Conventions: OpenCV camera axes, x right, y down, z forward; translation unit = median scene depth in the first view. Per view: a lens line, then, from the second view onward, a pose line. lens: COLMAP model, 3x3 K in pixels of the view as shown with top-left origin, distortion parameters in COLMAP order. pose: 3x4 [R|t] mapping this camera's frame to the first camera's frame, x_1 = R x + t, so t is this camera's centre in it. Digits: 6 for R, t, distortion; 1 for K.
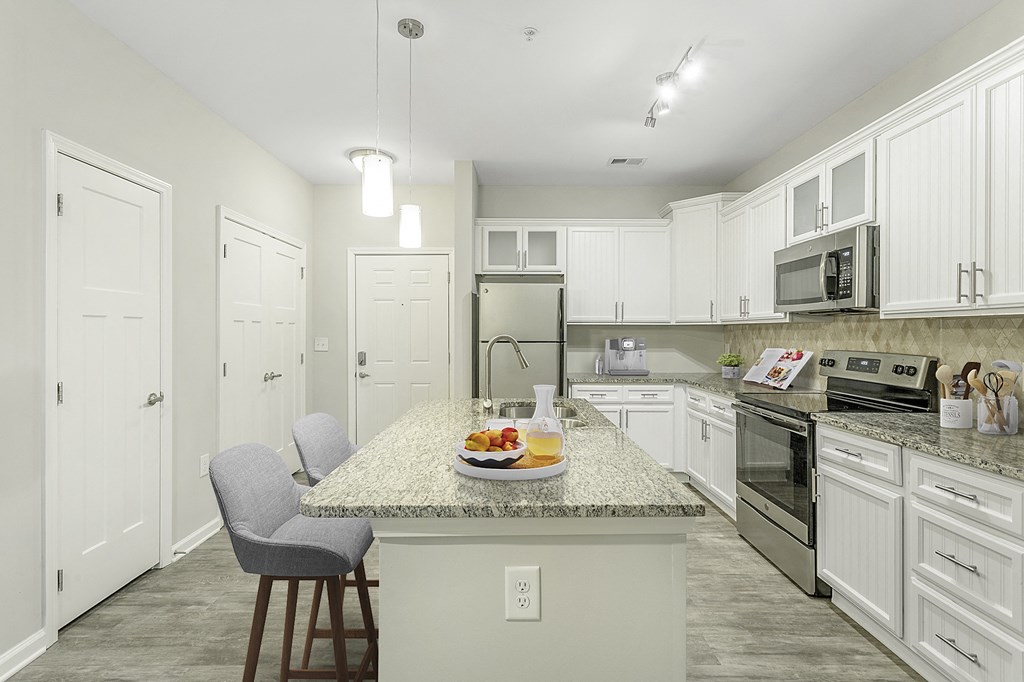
lens RADIAL K [[491.6, 0, 511.1], [0, 491.6, 335.8], [0, 0, 1]] dist [-0.000167, 0.000248]
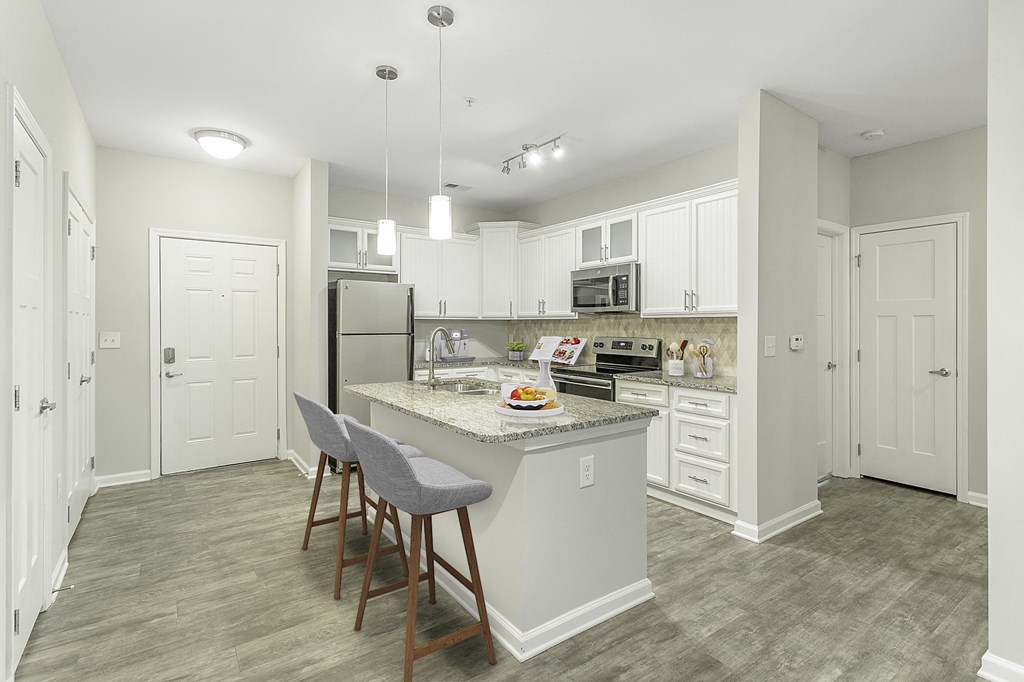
lens RADIAL K [[491.6, 0, 520.3], [0, 491.6, 331.2], [0, 0, 1]] dist [-0.000167, 0.000248]
pose [[0.810334, -0.007879, 0.585915, -0.468195], [0.004707, 0.999965, 0.006938, -0.000812], [-0.585949, -0.002864, 0.810343, -0.119403]]
